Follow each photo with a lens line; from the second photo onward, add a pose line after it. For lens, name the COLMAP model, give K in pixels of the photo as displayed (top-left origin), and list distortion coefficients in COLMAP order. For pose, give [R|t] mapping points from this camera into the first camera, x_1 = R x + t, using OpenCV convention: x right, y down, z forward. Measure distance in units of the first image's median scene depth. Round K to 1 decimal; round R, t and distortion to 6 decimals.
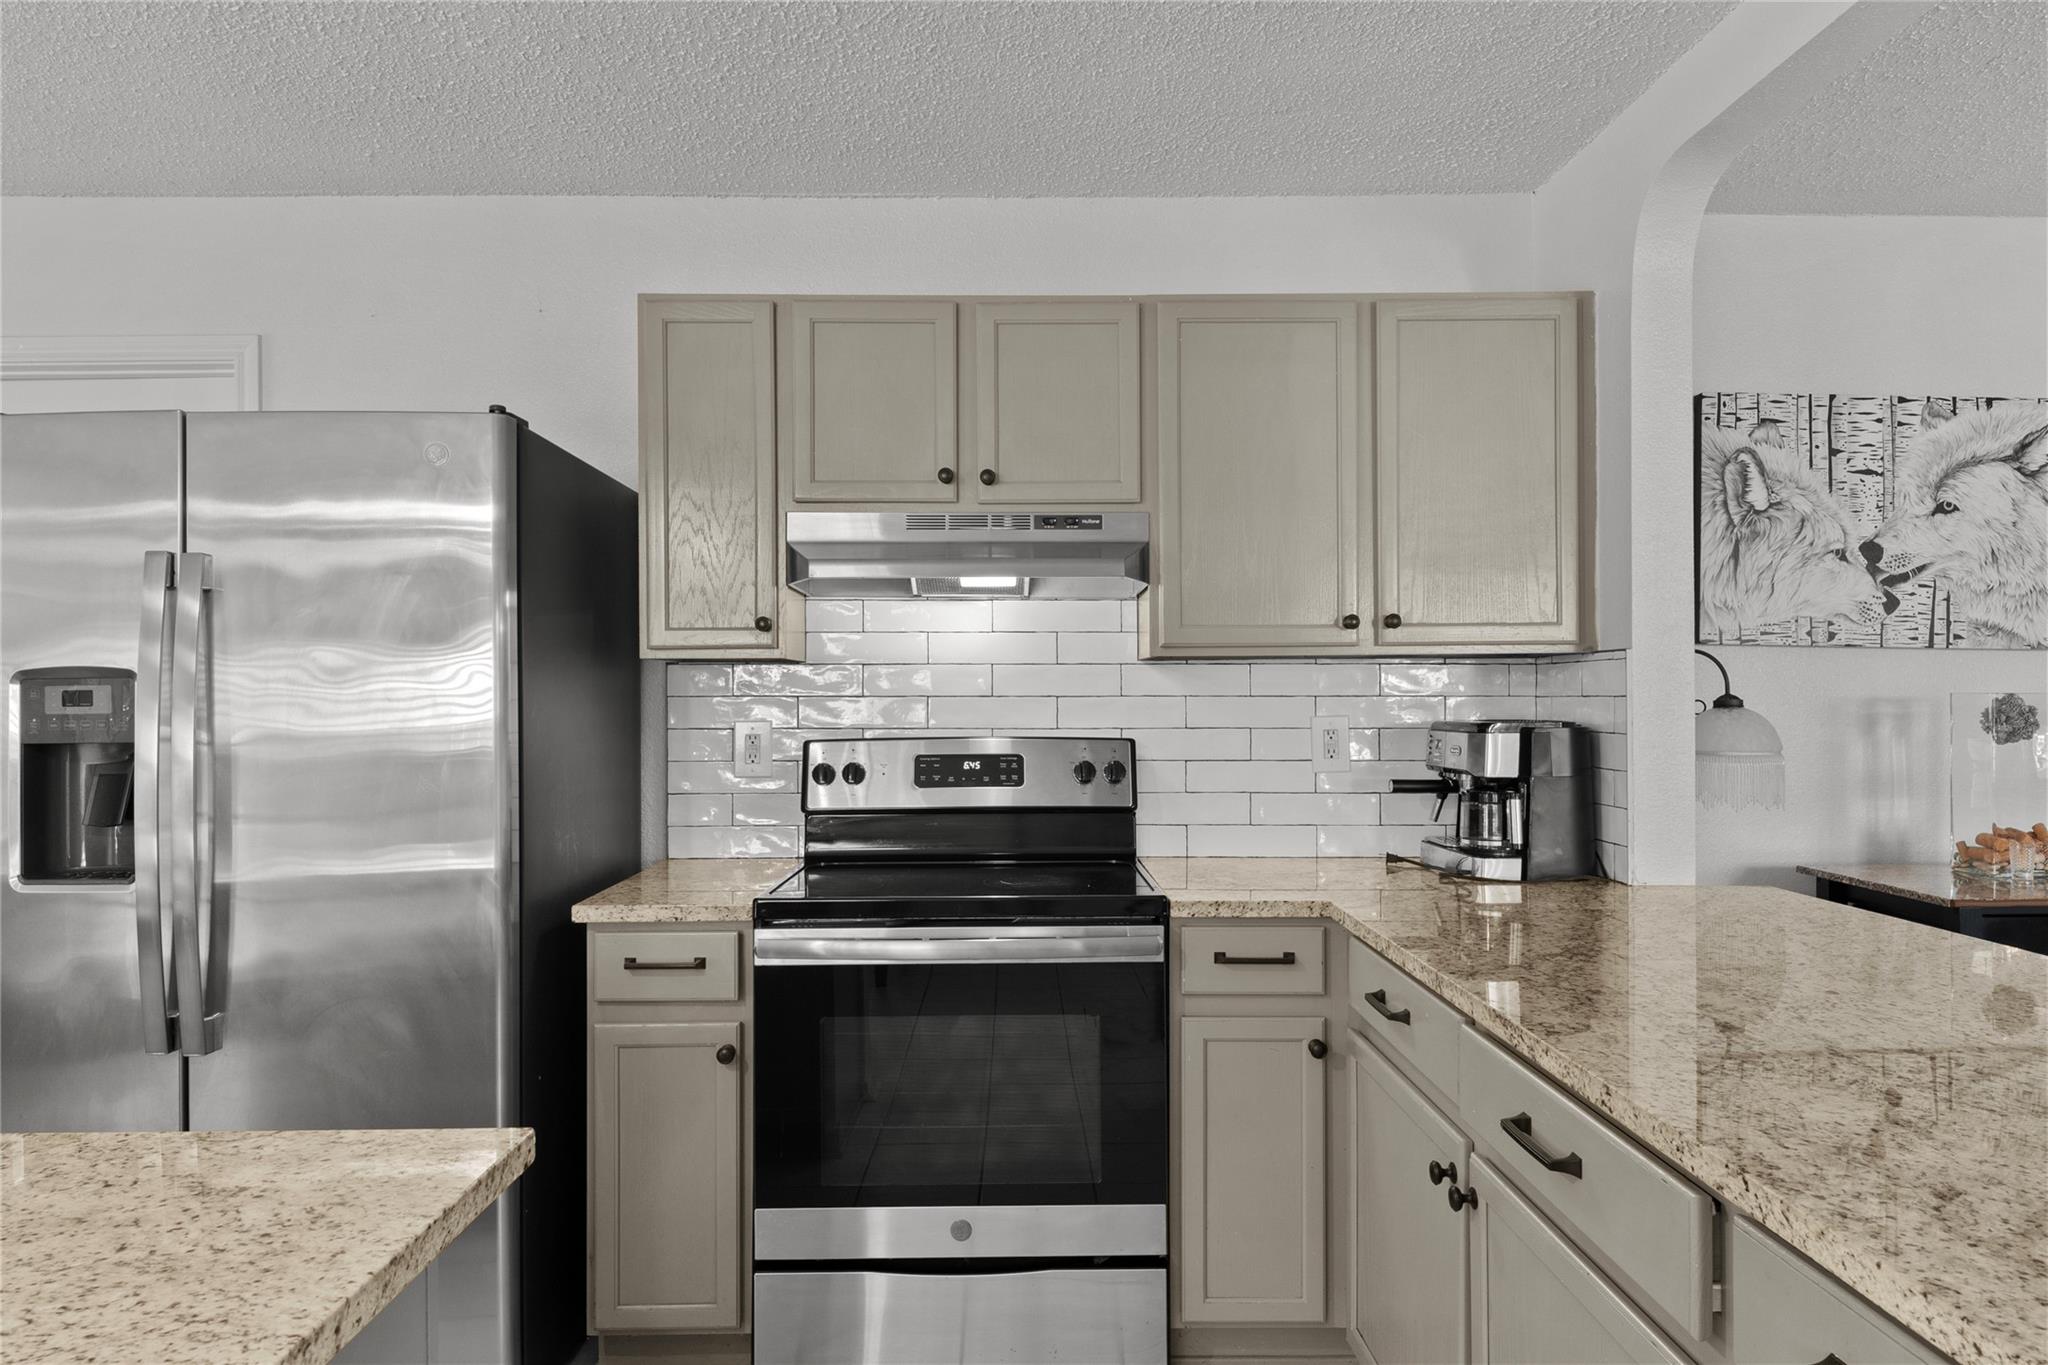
lens RADIAL K [[1277.0, 0, 1024.5], [0, 1277.0, 689.7], [0, 0, 1]] dist [0.010151, -0.007775]
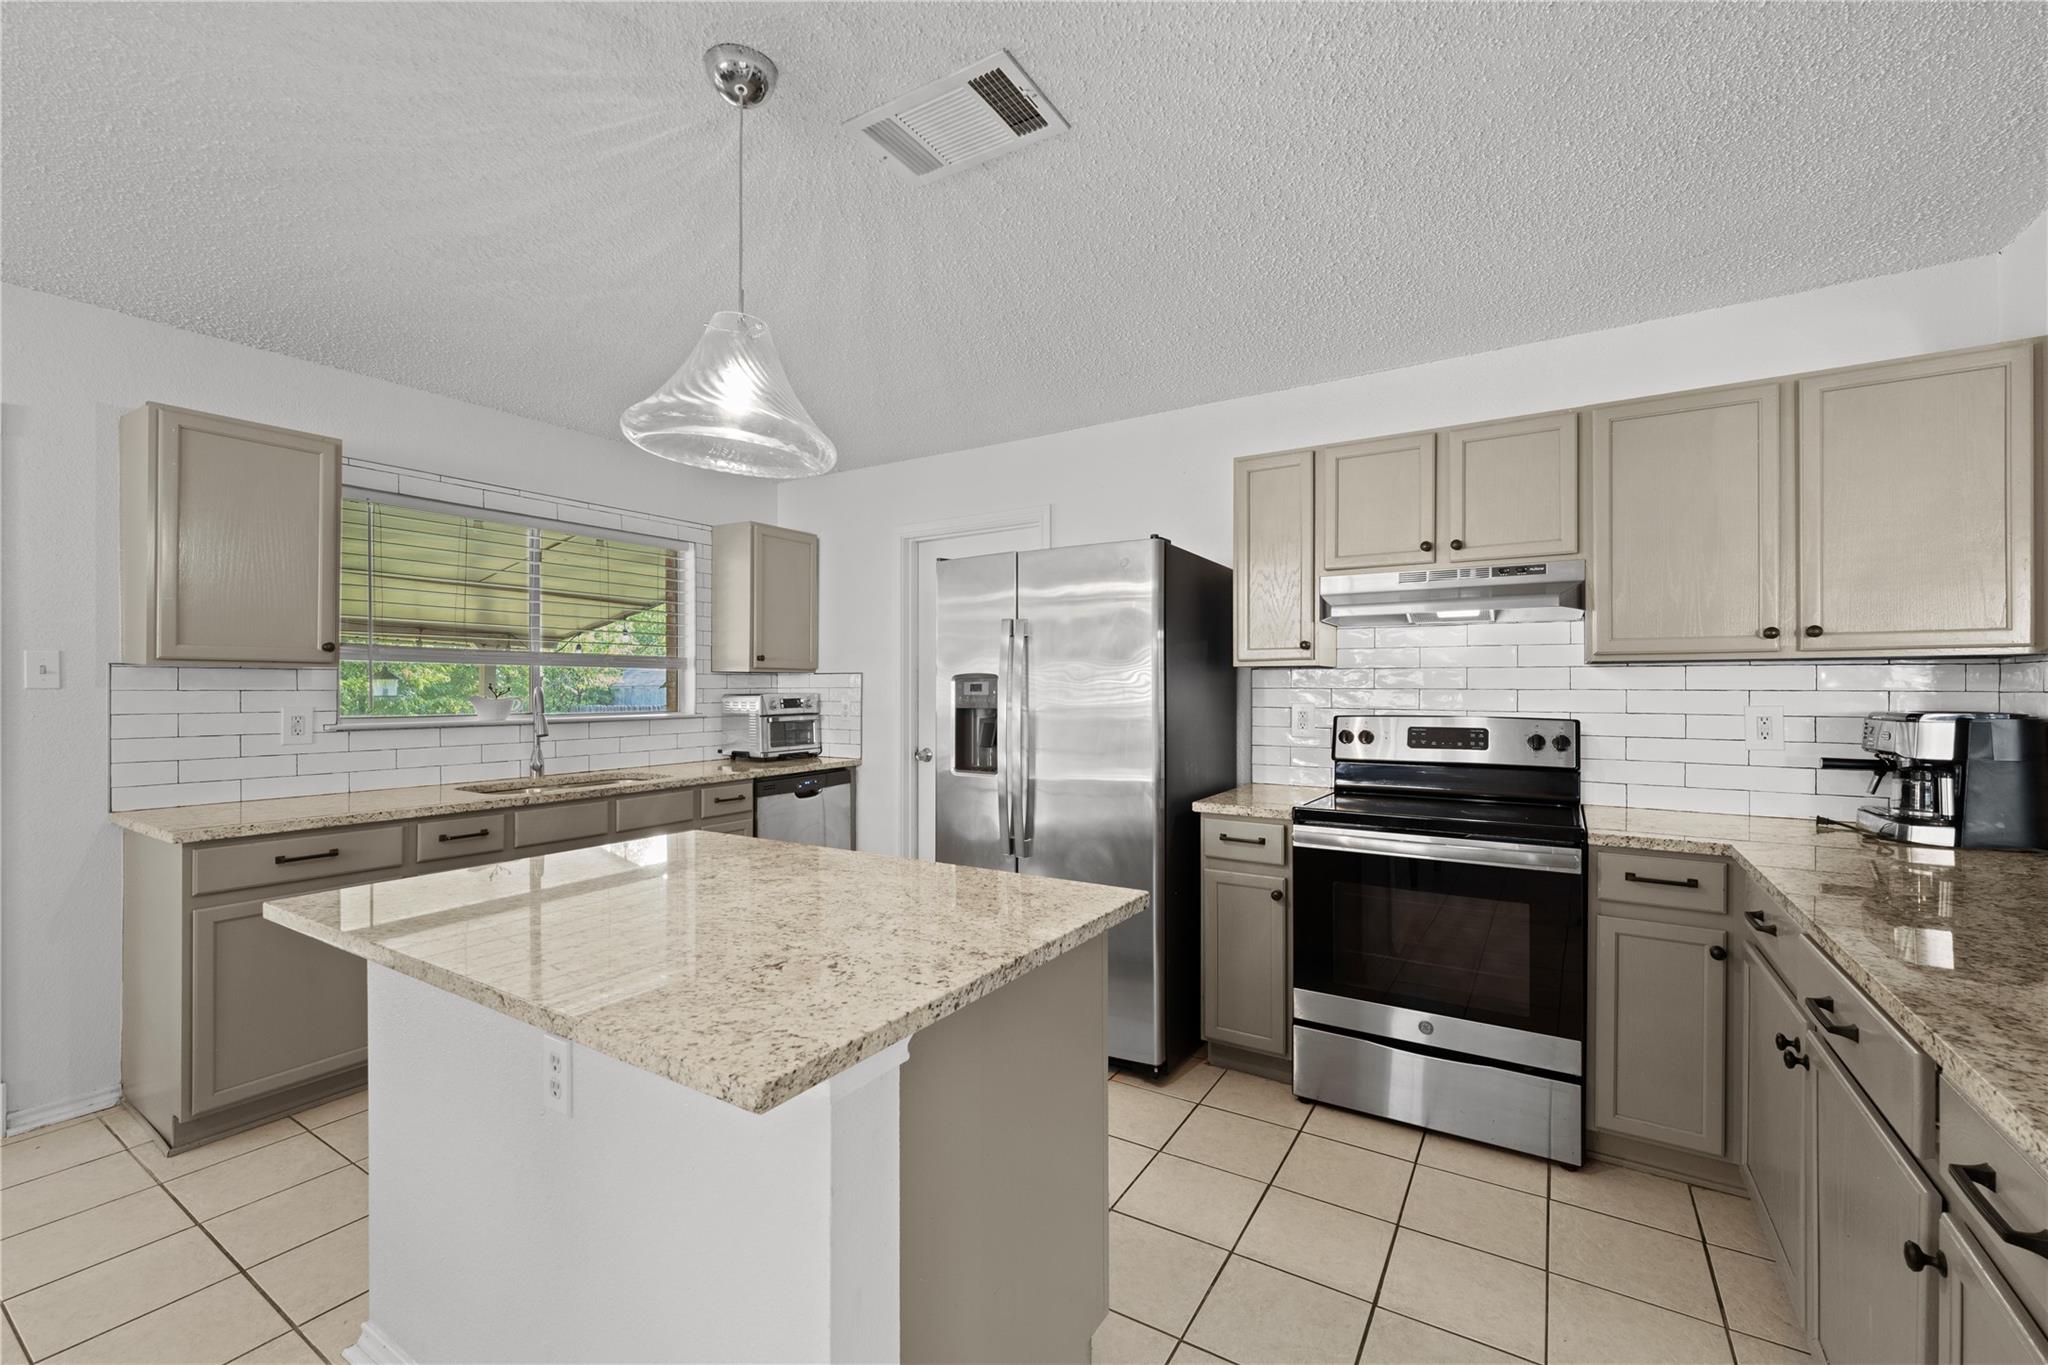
lens RADIAL K [[845.3, 0, 1027.9], [0, 845.3, 683.5], [0, 0, 1]] dist [0.001161, -0.002108]
pose [[0.839535, 0.002226, -0.543301, 0.089393], [-0.002000, 0.999997, 0.001006, -0.001482], [0.543302, 0.000243, 0.839537, -0.122246]]
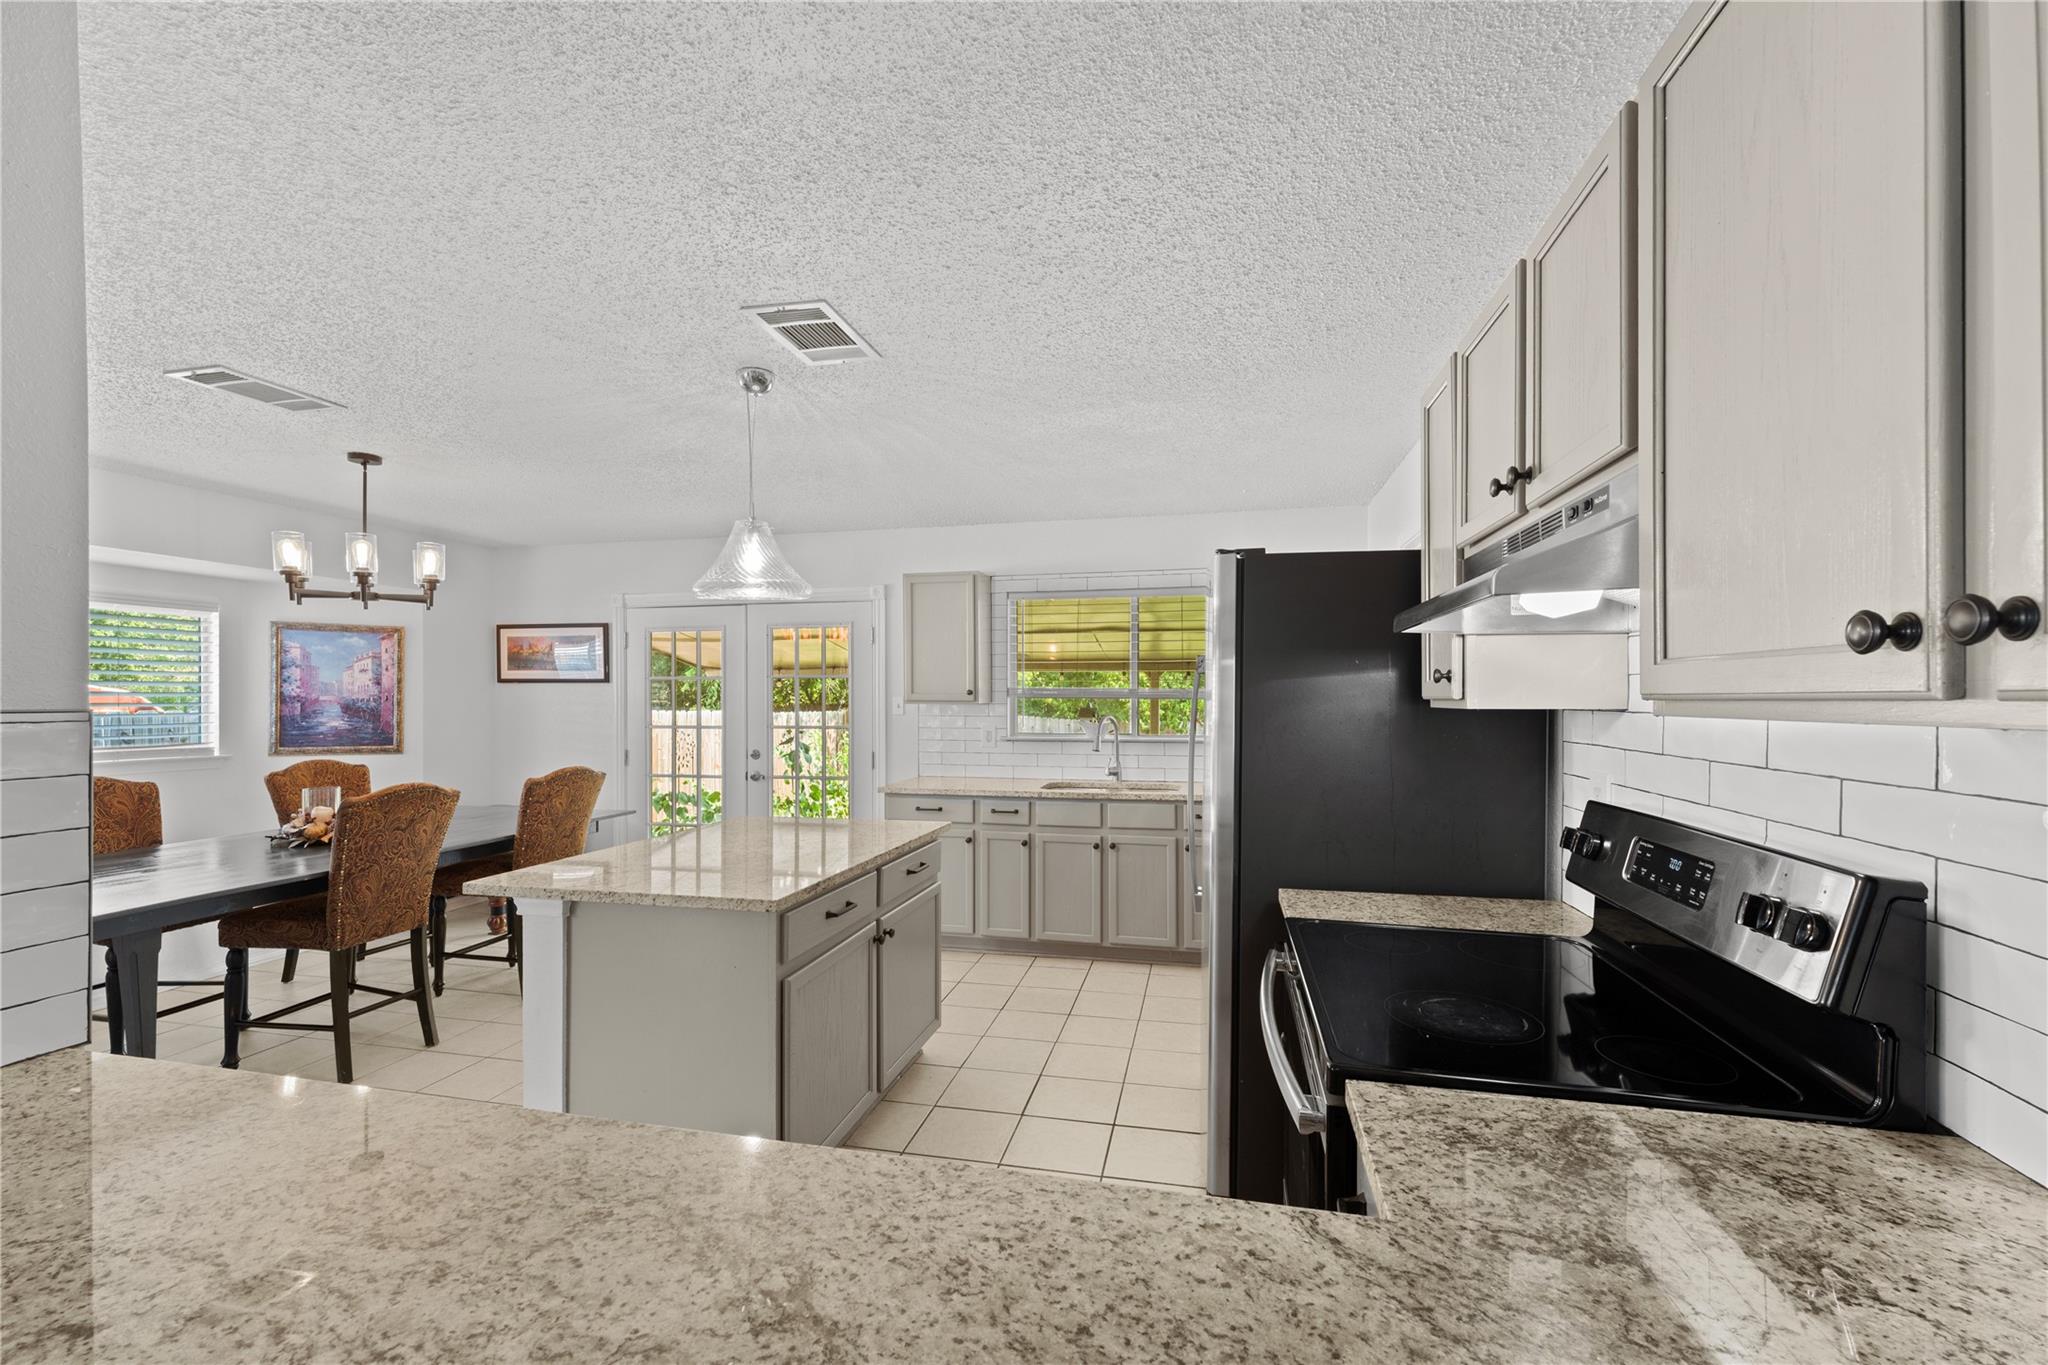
lens RADIAL K [[845.3, 0, 1031.4], [0, 845.3, 697.1], [0, 0, 1]] dist [0.001161, -0.002108]
pose [[-0.233945, 0.004322, -0.972240, 0.525190], [0.006062, 0.999977, 0.002986, -0.038094], [0.972231, -0.005195, -0.233966, 0.832279]]
